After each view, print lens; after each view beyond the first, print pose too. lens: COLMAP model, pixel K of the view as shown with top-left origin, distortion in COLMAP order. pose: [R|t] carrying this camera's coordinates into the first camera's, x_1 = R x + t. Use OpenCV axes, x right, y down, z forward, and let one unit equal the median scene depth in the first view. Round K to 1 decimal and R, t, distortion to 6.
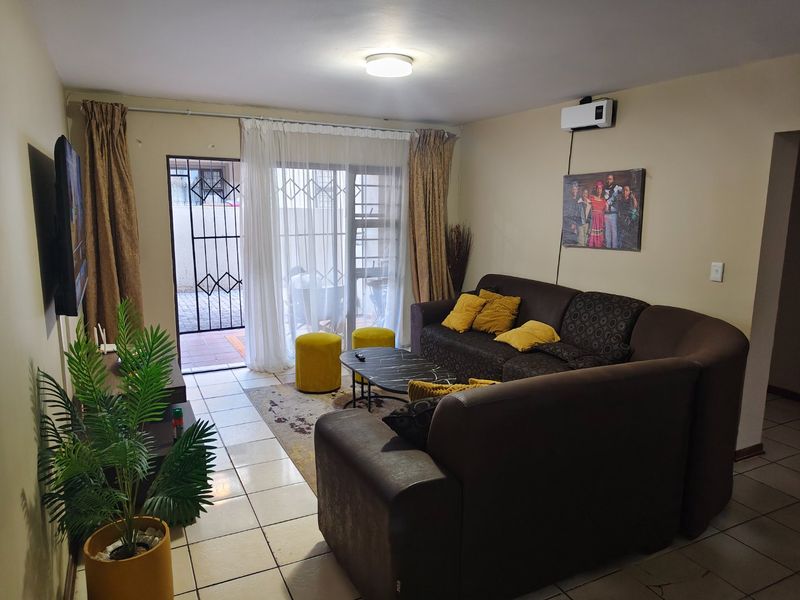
lens RADIAL K [[543.9, 0, 400.0], [0, 543.9, 300.0], [0, 0, 1]] dist [-0.000273, -0.007597]
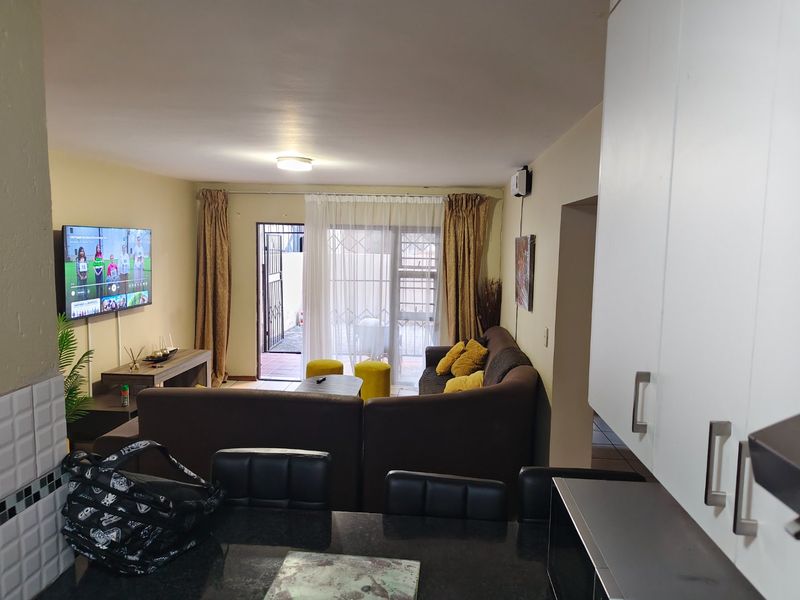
lens RADIAL K [[543.9, 0, 400.0], [0, 543.9, 300.0], [0, 0, 1]] dist [-0.000273, -0.007597]
pose [[0.847178, 0.068538, -0.526870, 0.561515], [-0.109724, 0.992837, -0.047275, -0.027141], [0.519856, 0.097861, 0.848630, -0.008545]]
